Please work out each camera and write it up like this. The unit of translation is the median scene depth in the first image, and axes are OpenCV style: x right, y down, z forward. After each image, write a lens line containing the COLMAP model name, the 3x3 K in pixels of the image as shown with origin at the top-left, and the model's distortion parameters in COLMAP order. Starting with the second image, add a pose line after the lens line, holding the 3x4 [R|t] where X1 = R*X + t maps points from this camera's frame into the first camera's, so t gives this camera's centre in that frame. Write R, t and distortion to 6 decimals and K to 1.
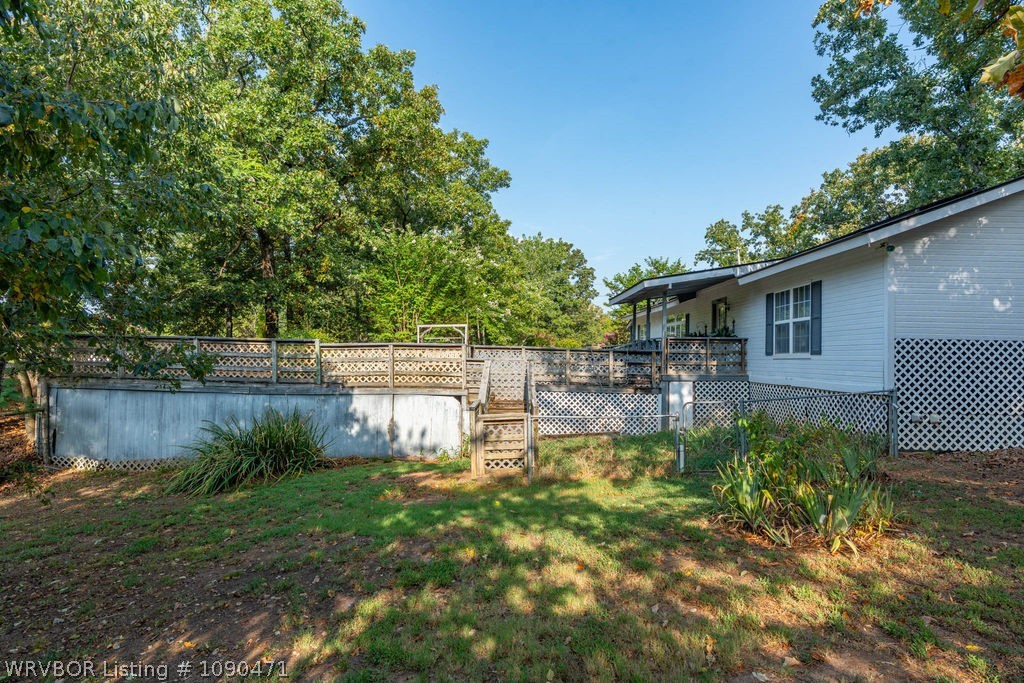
lens RADIAL K [[533.6, 0, 505.9], [0, 533.6, 348.1], [0, 0, 1]] dist [-0.016401, -0.000265]
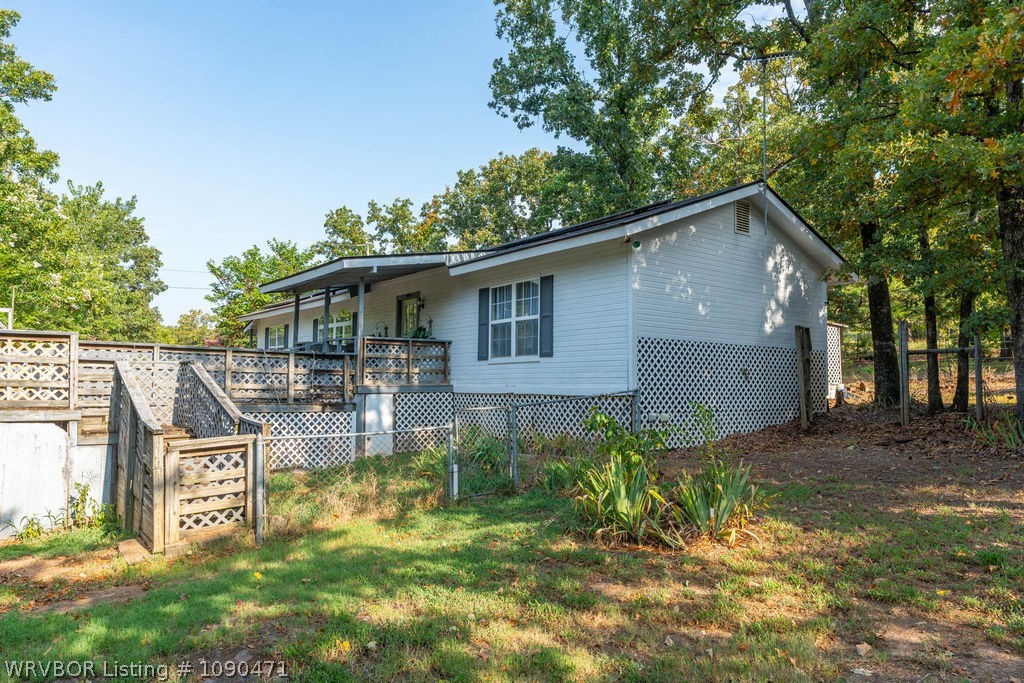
lens RADIAL K [[683.2, 0, 510.5], [0, 683.2, 346.8], [0, 0, 1]] dist [-0.003708, 0.001683]
pose [[0.779919, 0.024100, 0.625416, -0.147598], [-0.003371, 0.999406, -0.034308, 0.027468], [-0.625871, 0.024649, 0.779537, 0.101038]]
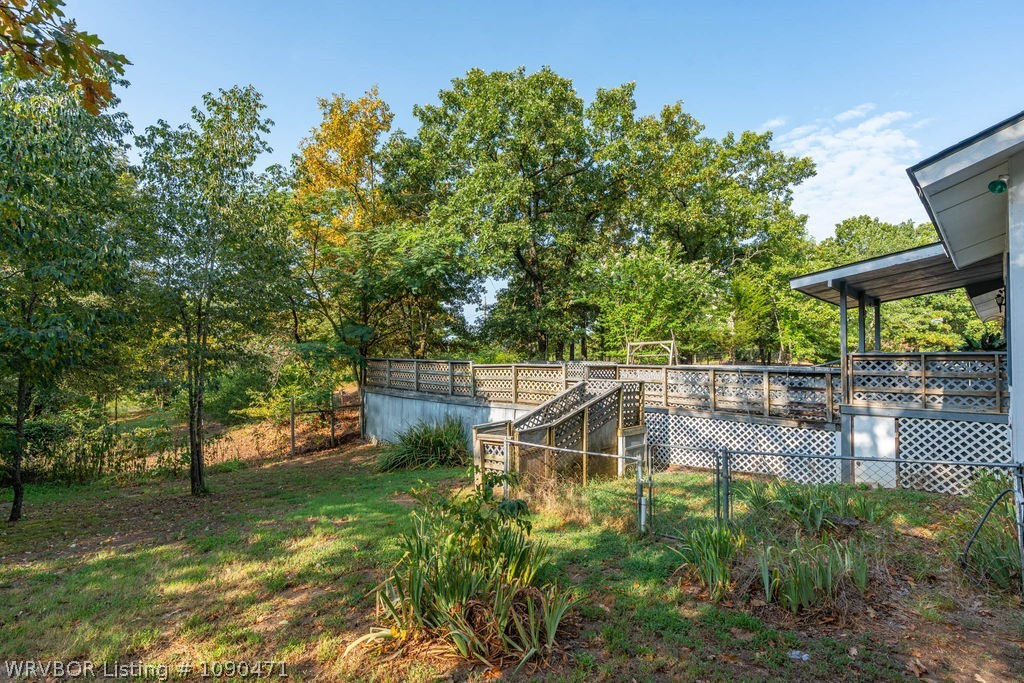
lens RADIAL K [[485.4, 0, 506.1], [0, 485.4, 350.7], [0, 0, 1]] dist [-0.021198, 0.005562]
pose [[0.706314, -0.020826, -0.707592, 0.436076], [0.009868, 0.999760, -0.019575, -0.015428], [0.707830, 0.006843, 0.706350, 0.215337]]
